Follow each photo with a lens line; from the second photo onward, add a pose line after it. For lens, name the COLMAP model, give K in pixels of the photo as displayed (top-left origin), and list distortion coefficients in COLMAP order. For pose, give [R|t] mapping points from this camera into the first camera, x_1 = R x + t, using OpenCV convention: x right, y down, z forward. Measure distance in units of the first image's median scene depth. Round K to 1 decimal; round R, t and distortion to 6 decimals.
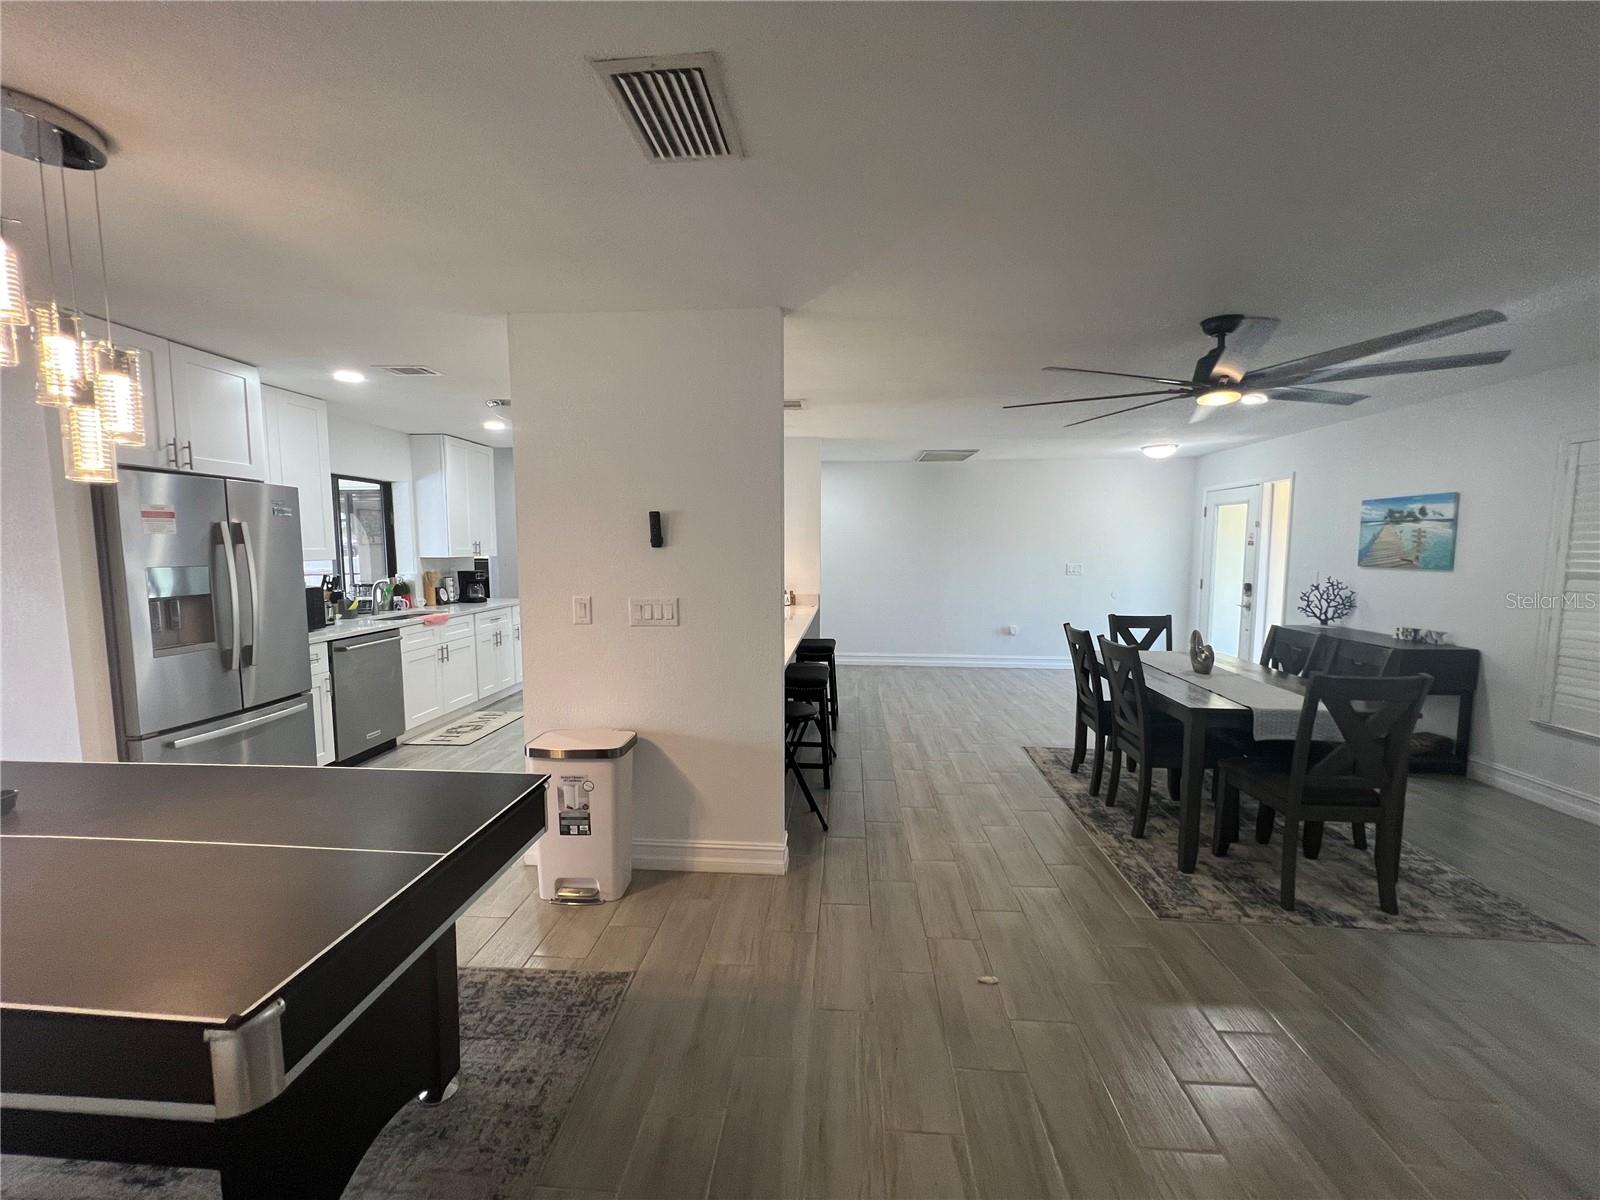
lens RADIAL K [[638.7, 0, 801.0], [0, 638.7, 606.4], [0, 0, 1]] dist [-0.002218, -0.000133]
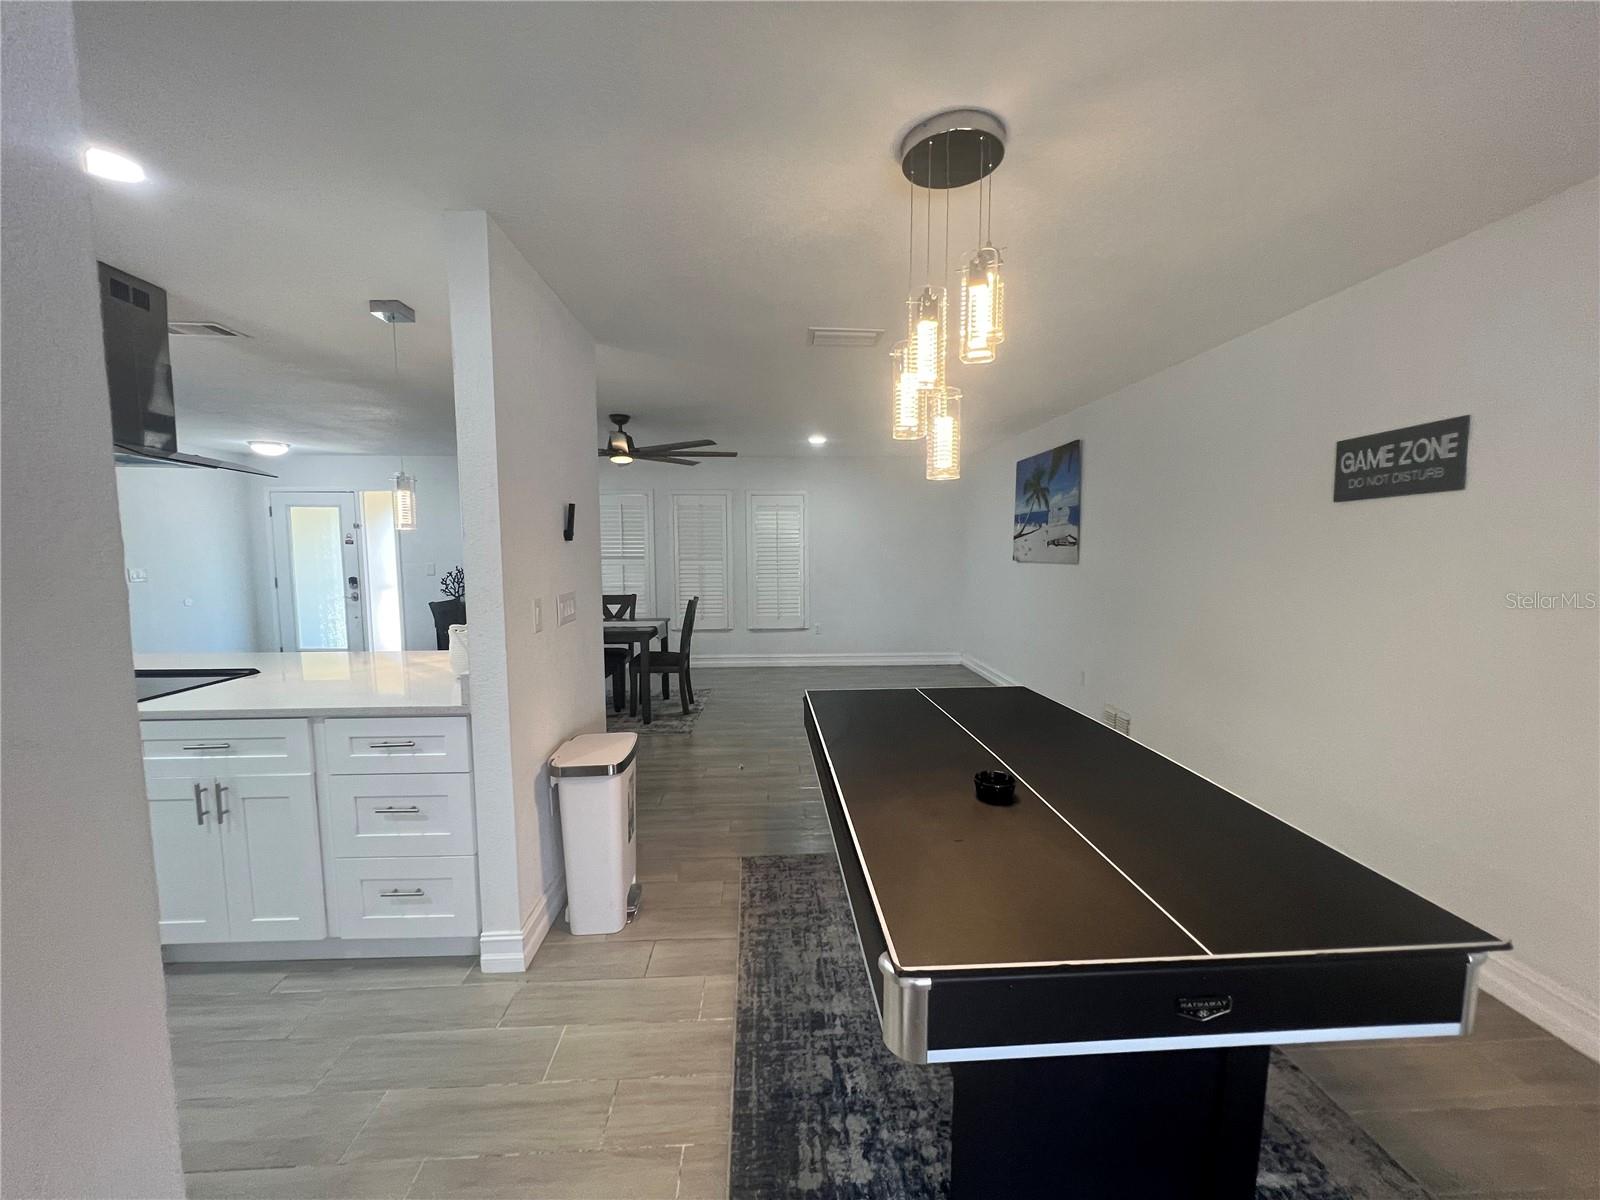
lens RADIAL K [[638.7, 0, 801.5], [0, 638.7, 601.9], [0, 0, 1]] dist [-0.002218, -0.000133]
pose [[-0.124715, -0.086098, 0.988450, -0.601255], [0.096735, 0.990427, 0.098476, -0.029678], [-0.987466, 0.107899, -0.115193, 0.374945]]
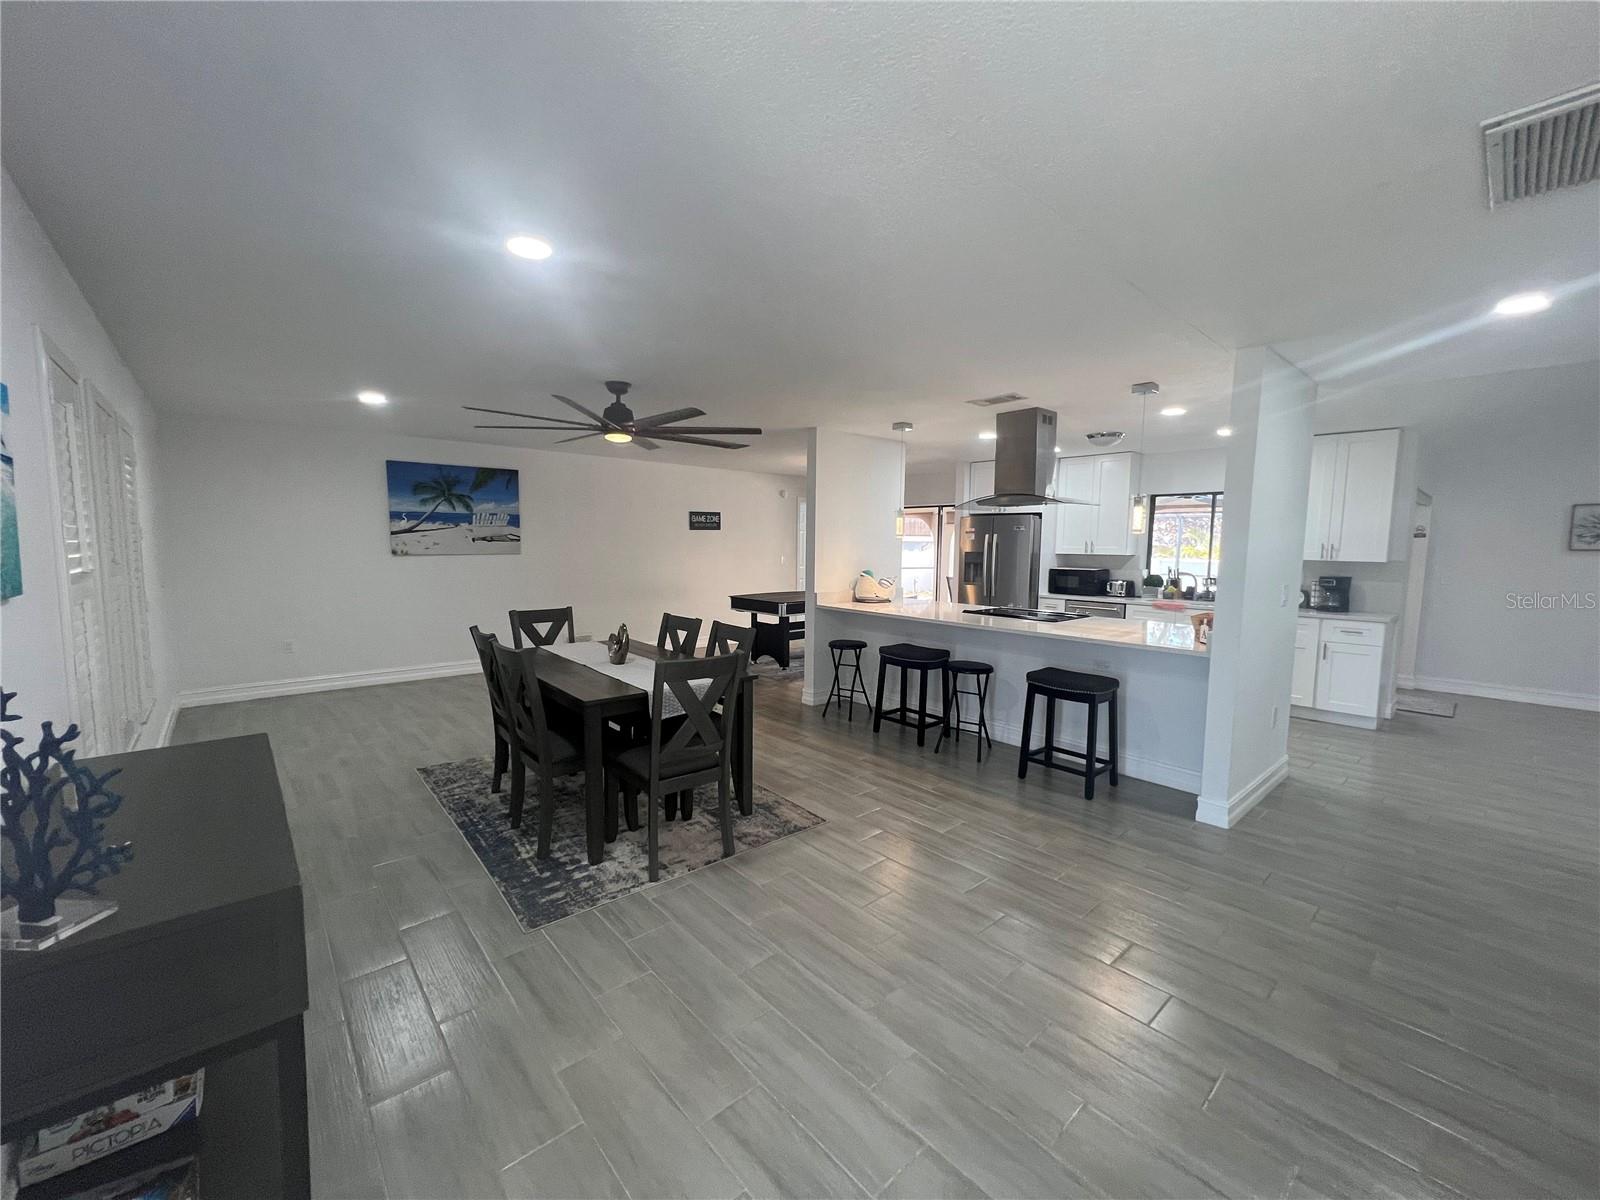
lens RADIAL K [[638.7, 0, 800.5], [0, 638.7, 595.0], [0, 0, 1]] dist [-0.002218, -0.000133]
pose [[-0.696256, 0.051094, -0.715972, 0.713189], [-0.080712, 0.985565, 0.148822, -0.111673], [0.713241, 0.161405, -0.682082, 1.168233]]
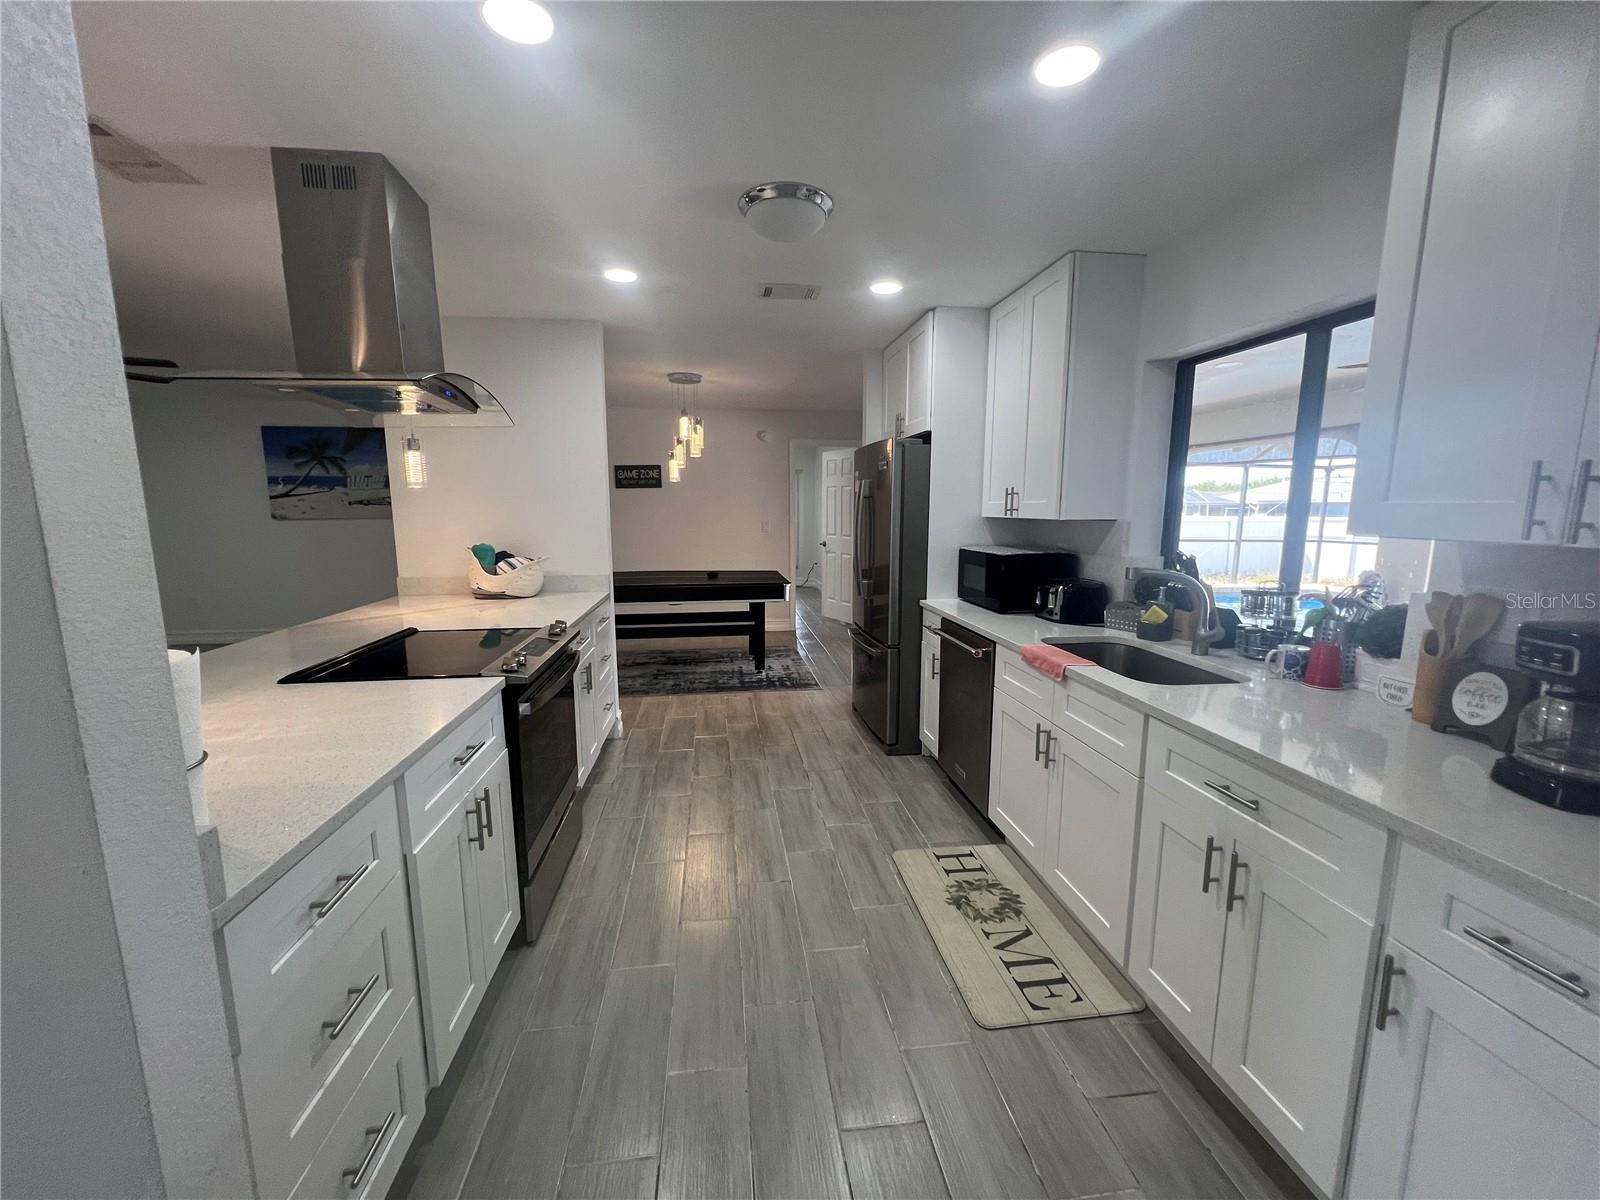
lens RADIAL K [[638.7, 0, 798.4], [0, 638.7, 600.7], [0, 0, 1]] dist [-0.002218, -0.000133]
pose [[-0.979079, 0.029339, -0.201353, -0.277576], [-0.020210, 0.970636, 0.239701, -0.109063], [0.202473, 0.238756, -0.949737, 1.209128]]
